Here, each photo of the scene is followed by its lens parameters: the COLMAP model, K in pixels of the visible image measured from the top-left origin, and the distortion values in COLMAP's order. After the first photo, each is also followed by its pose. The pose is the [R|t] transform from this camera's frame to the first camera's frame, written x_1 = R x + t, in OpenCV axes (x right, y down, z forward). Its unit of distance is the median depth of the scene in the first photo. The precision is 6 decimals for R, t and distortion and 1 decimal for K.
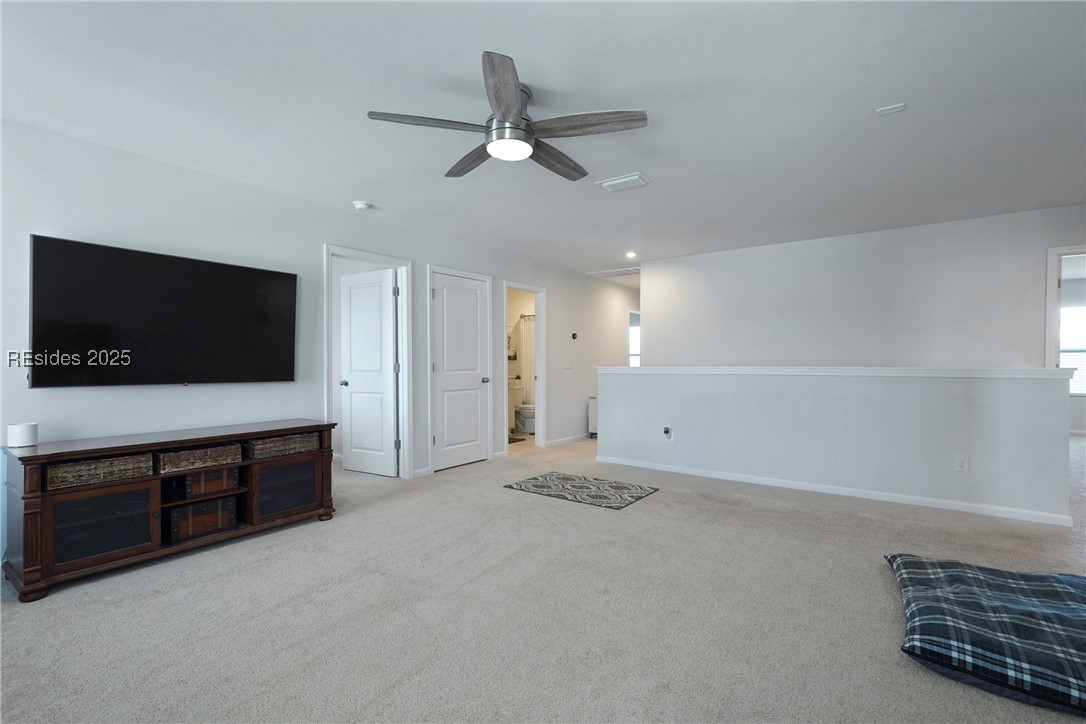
lens RADIAL K [[487.5, 0, 542.3], [0, 487.5, 380.1], [0, 0, 1]] dist [-0.000695, -0.000132]
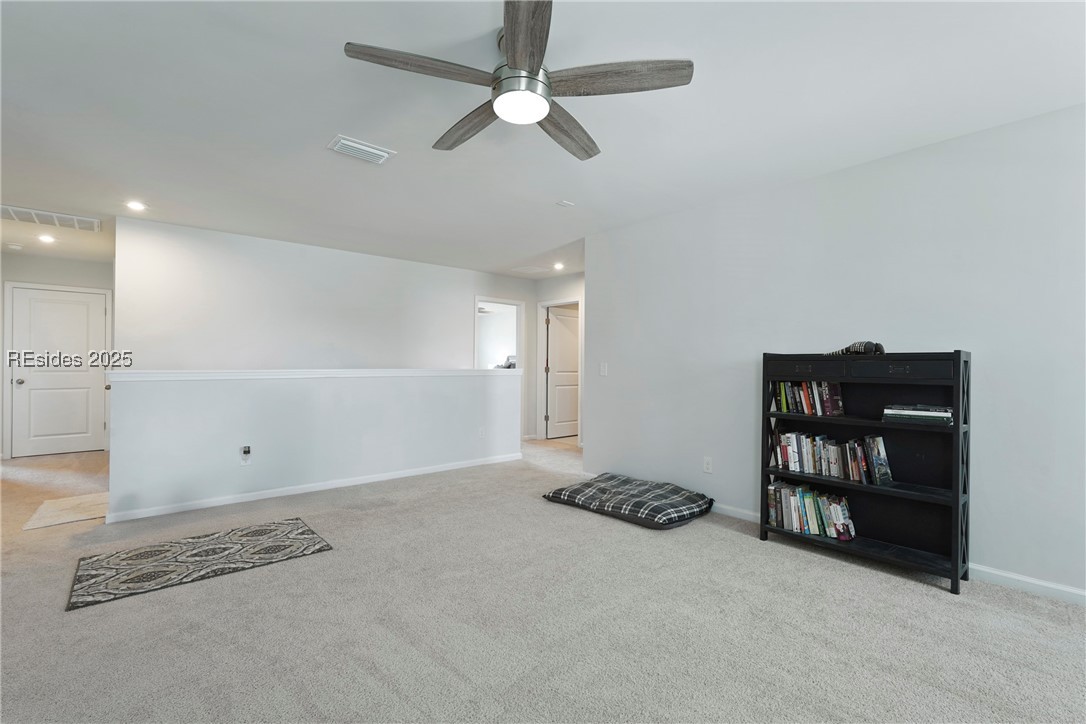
lens RADIAL K [[481.0, 0, 537.5], [0, 481.0, 361.1], [0, 0, 1]] dist [-0.000670, 0.000166]
pose [[0.222651, 0.008296, 0.974863, -0.522537], [0.021272, 0.999684, -0.013366, -0.027528], [-0.974666, 0.023713, 0.222404, 0.454826]]
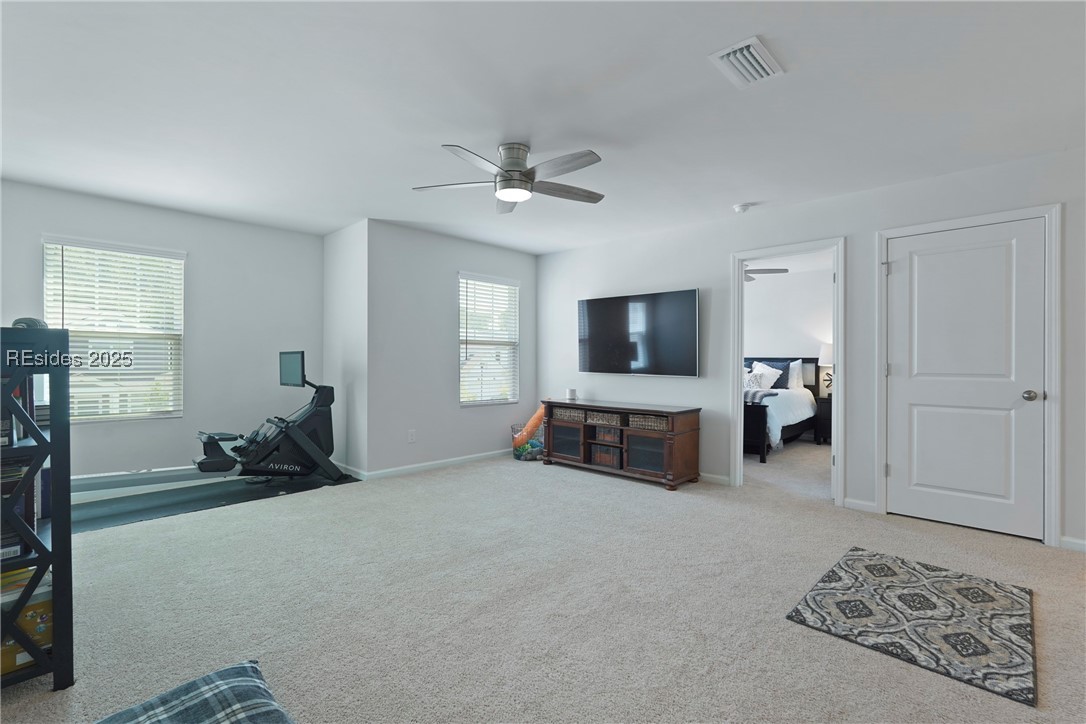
lens RADIAL K [[499.8, 0, 541.8], [0, 499.8, 363.6], [0, 0, 1]] dist [0.000001, 0.000066]
pose [[-0.129194, 0.008984, -0.991579, 0.736846], [-0.039904, 0.999102, 0.014251, -0.030727], [0.990816, 0.041409, -0.128719, 0.734184]]
